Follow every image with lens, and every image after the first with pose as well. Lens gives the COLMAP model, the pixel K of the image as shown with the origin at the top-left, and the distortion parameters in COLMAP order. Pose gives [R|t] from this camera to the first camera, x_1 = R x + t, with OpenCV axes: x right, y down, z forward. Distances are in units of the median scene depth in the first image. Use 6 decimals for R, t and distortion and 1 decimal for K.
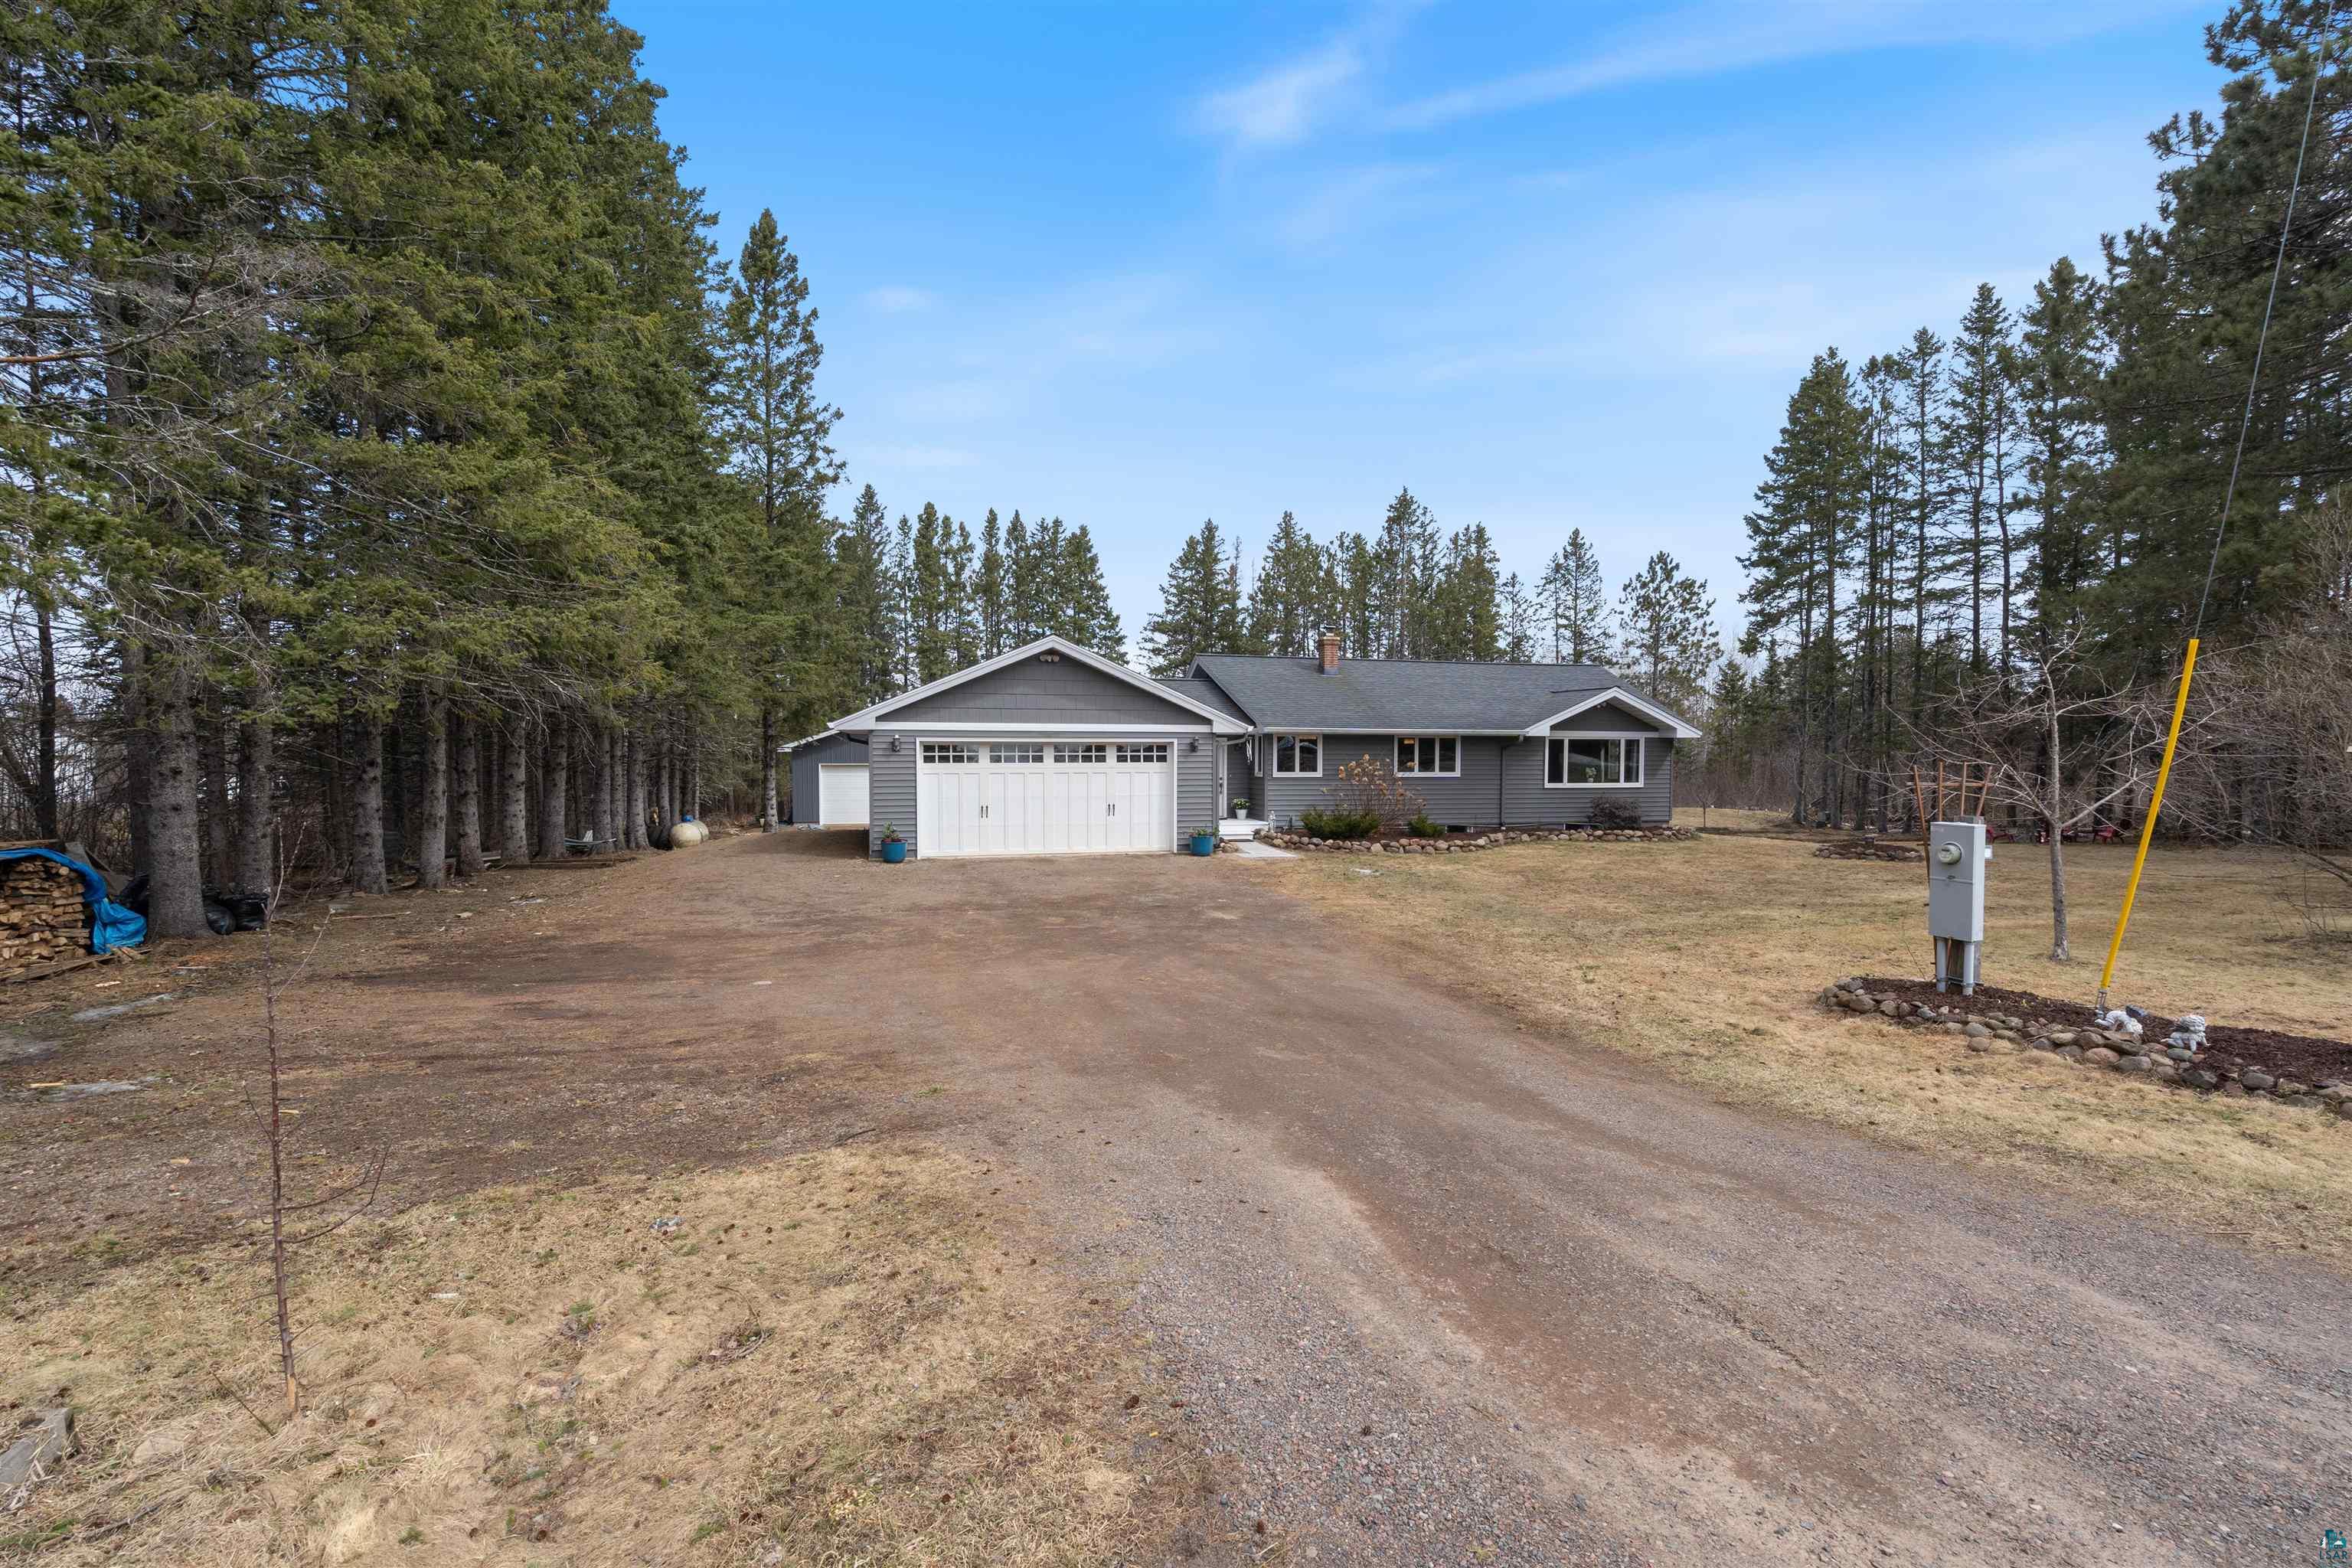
lens RADIAL K [[1076.4, 0, 1176.0], [0, 1076.4, 784.0], [0, 0, 1]] dist [-0.008951, -0.000108]
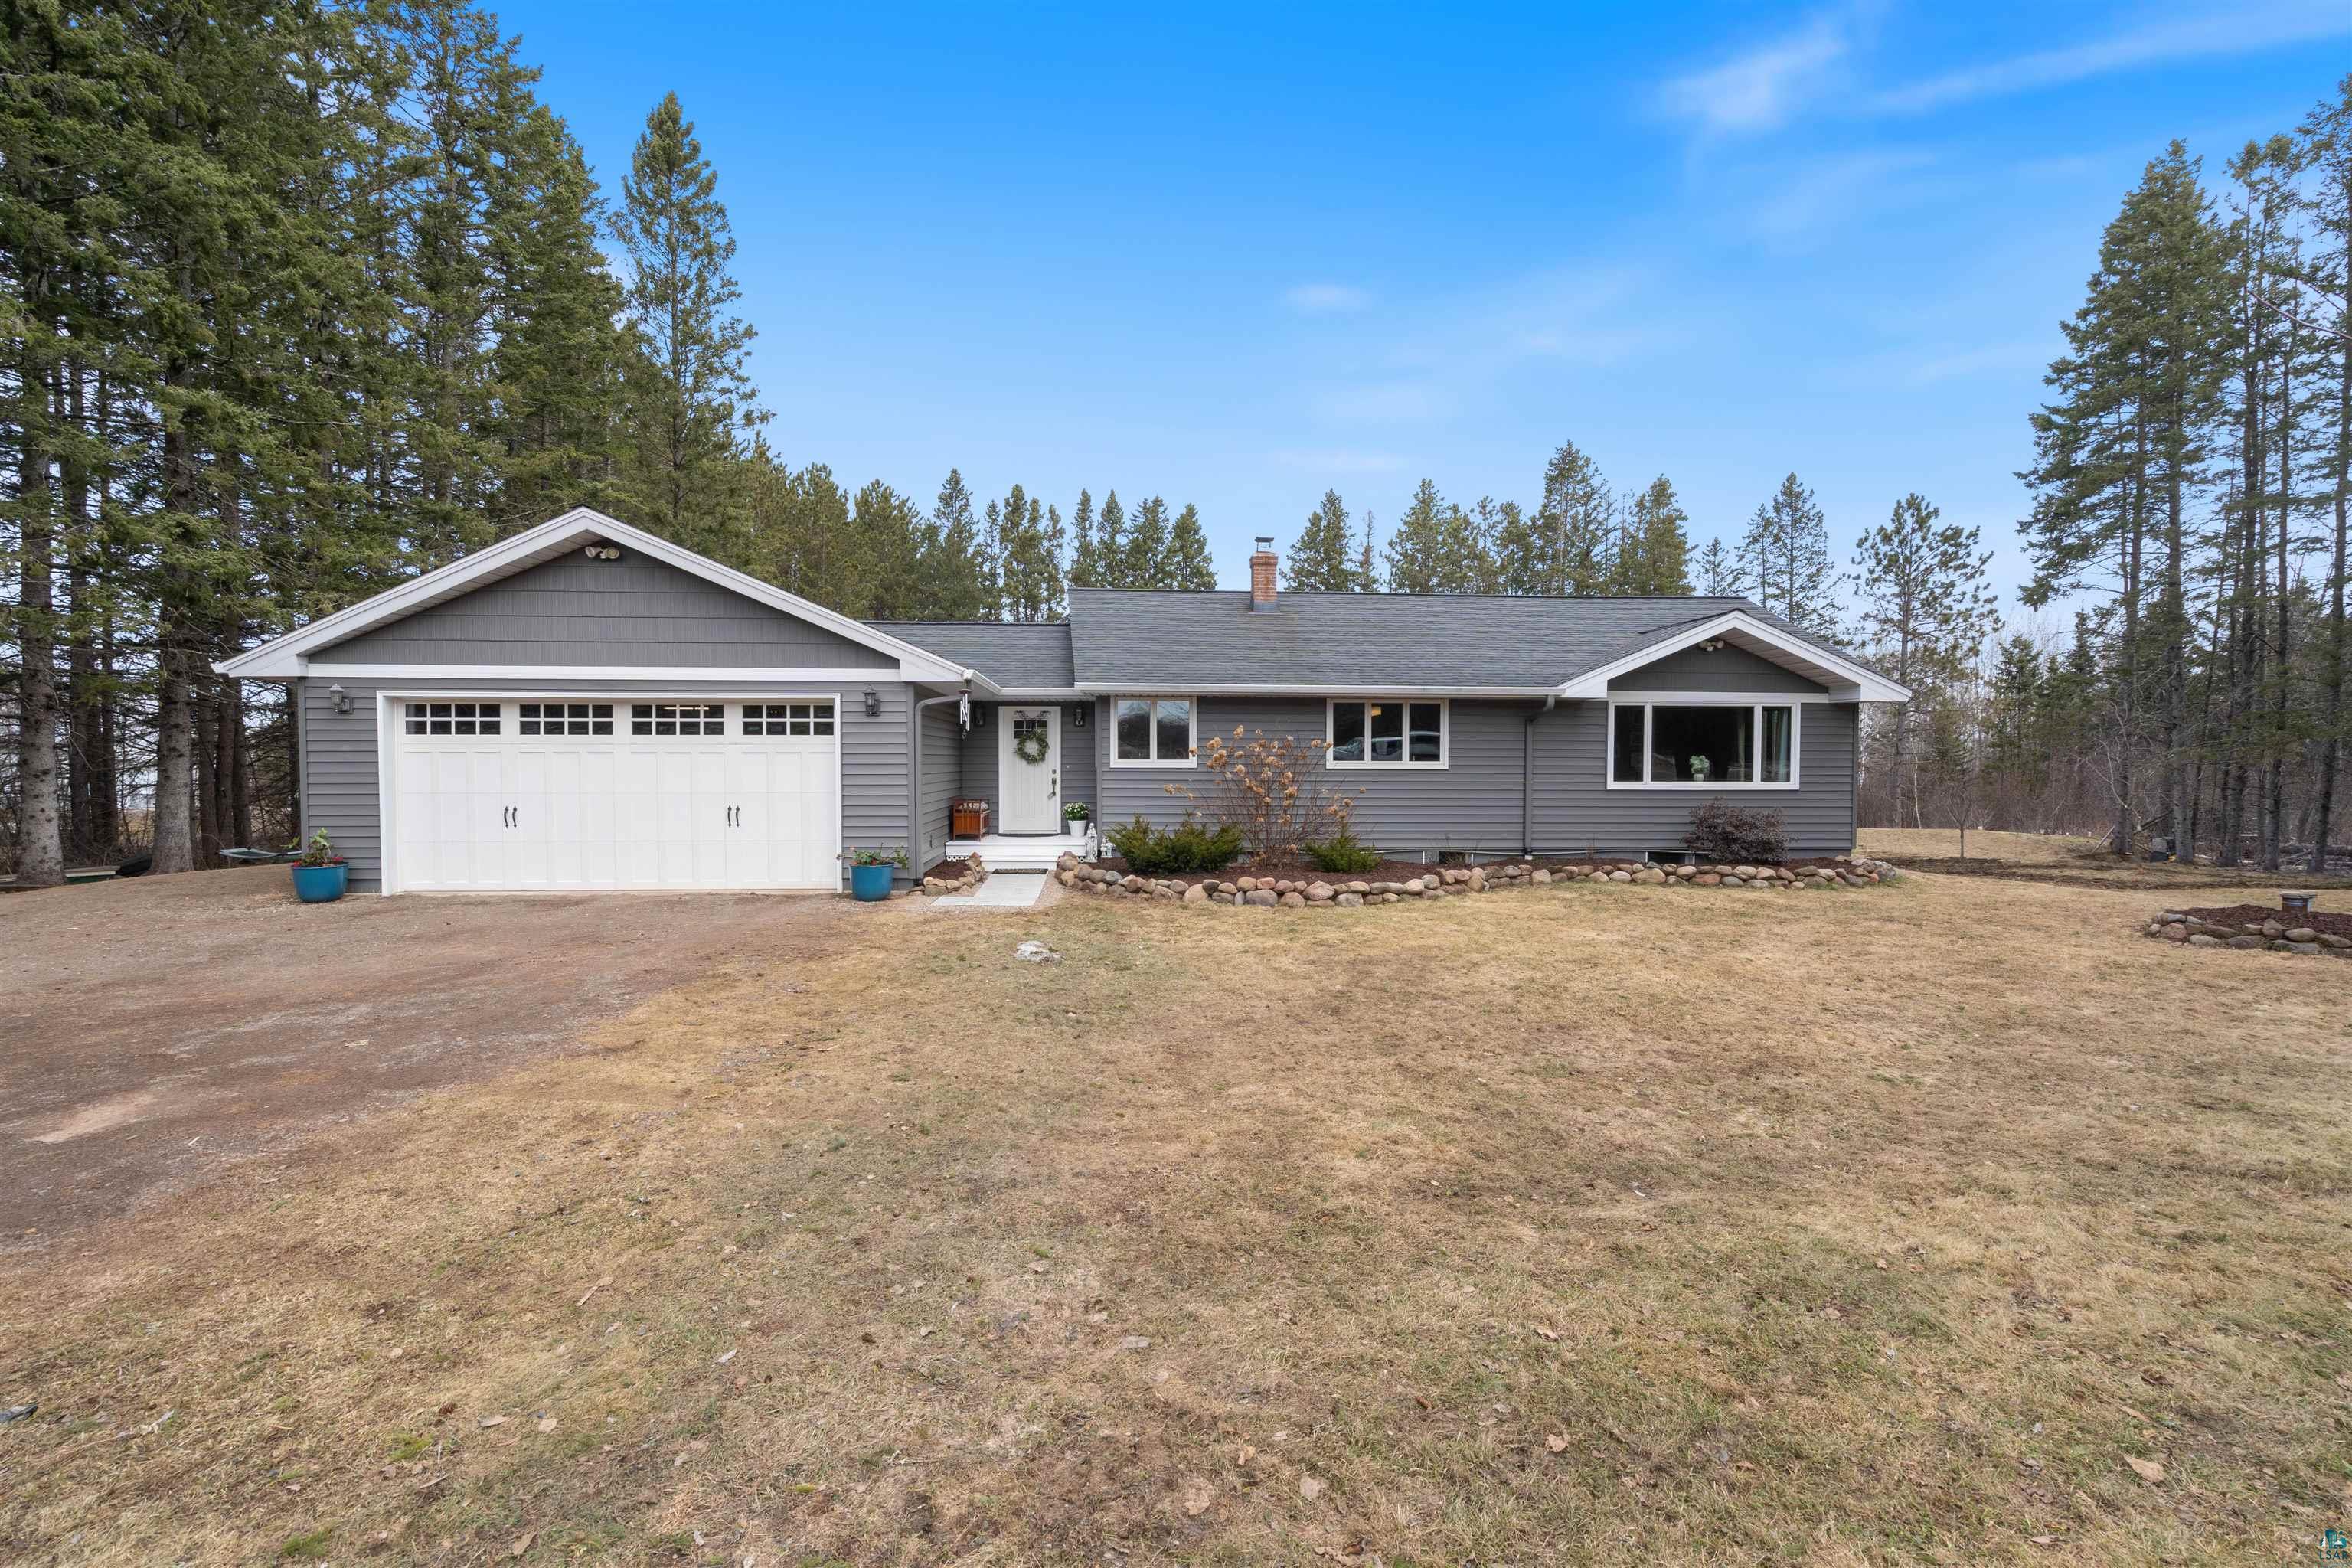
lens RADIAL K [[1064.3, 0, 1176.0], [0, 1064.3, 784.0], [0, 0, 1]] dist [-0.001383, 0.000237]
pose [[0.979307, 0.003831, -0.202344, 0.132914], [-0.006737, 0.999884, -0.013677, 0.005815], [0.202268, 0.014757, 0.979219, 0.223170]]
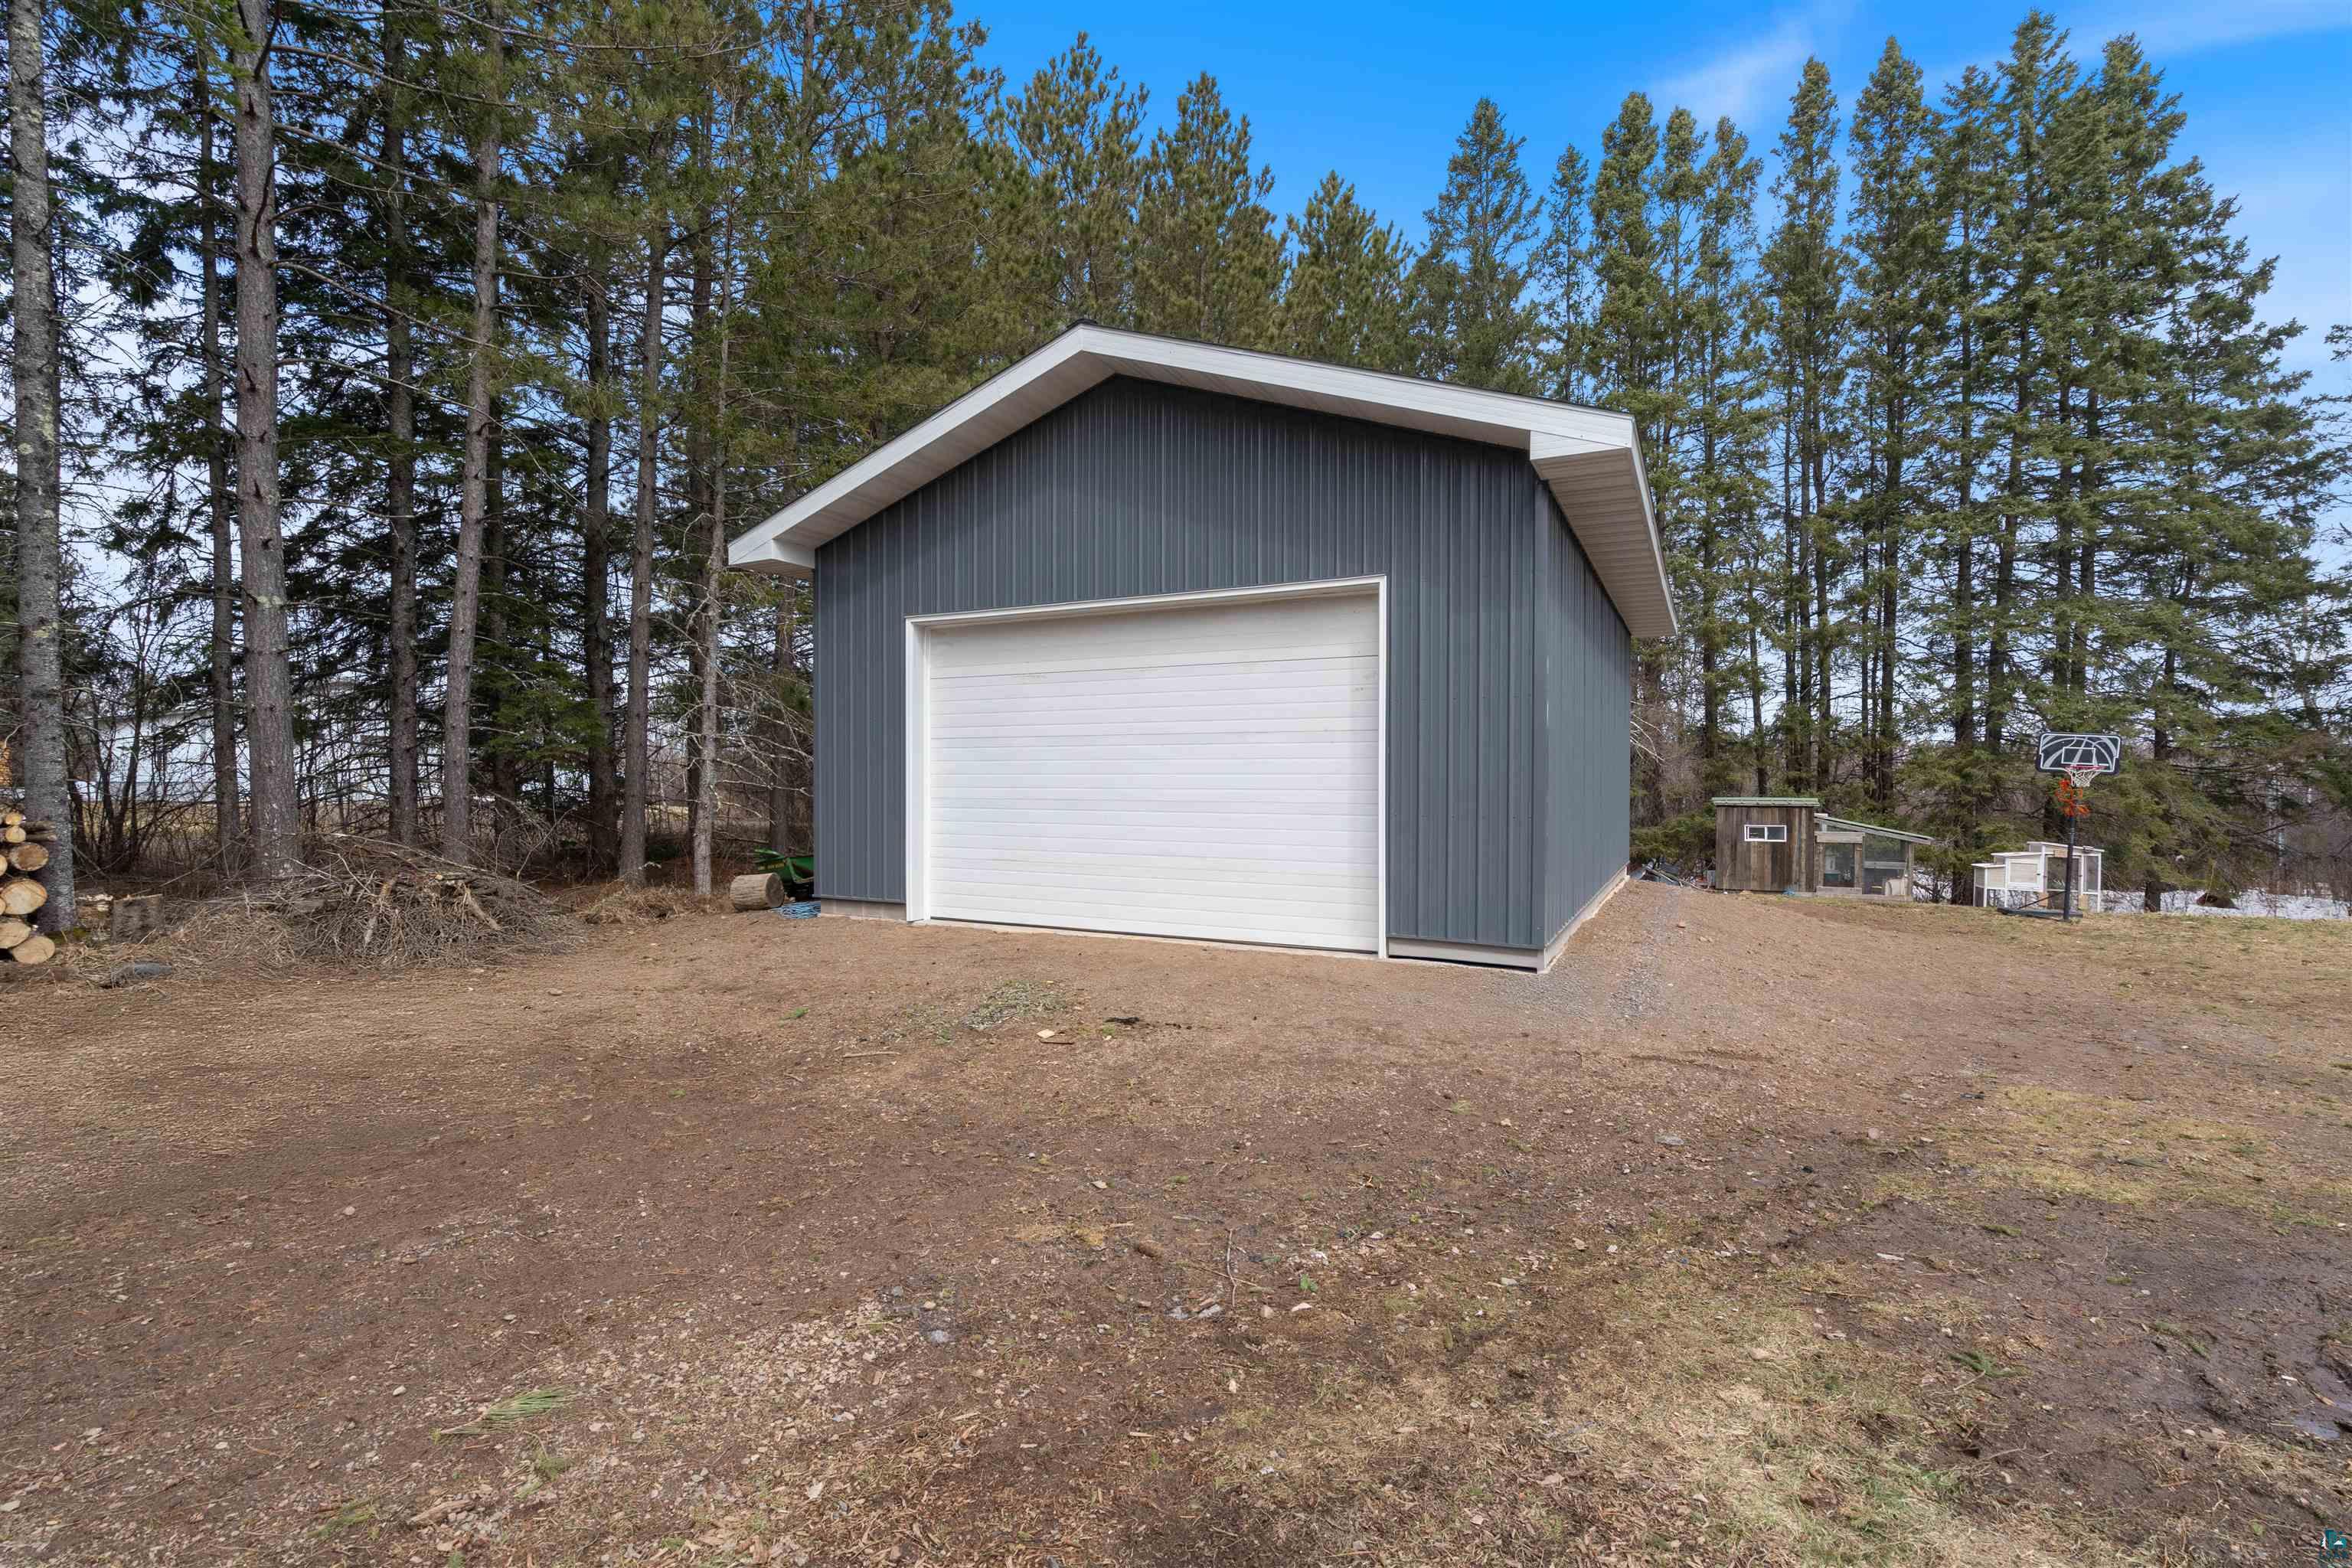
lens RADIAL K [[1059.2, 0, 1176.0], [0, 1059.2, 784.0], [0, 0, 1]] dist [-0.007226, 0.000101]
pose [[0.770845, 0.005673, -0.636997, -0.168934], [-0.012344, 0.999906, -0.006033, 0.002093], [0.636903, 0.012514, 0.770842, 0.915927]]
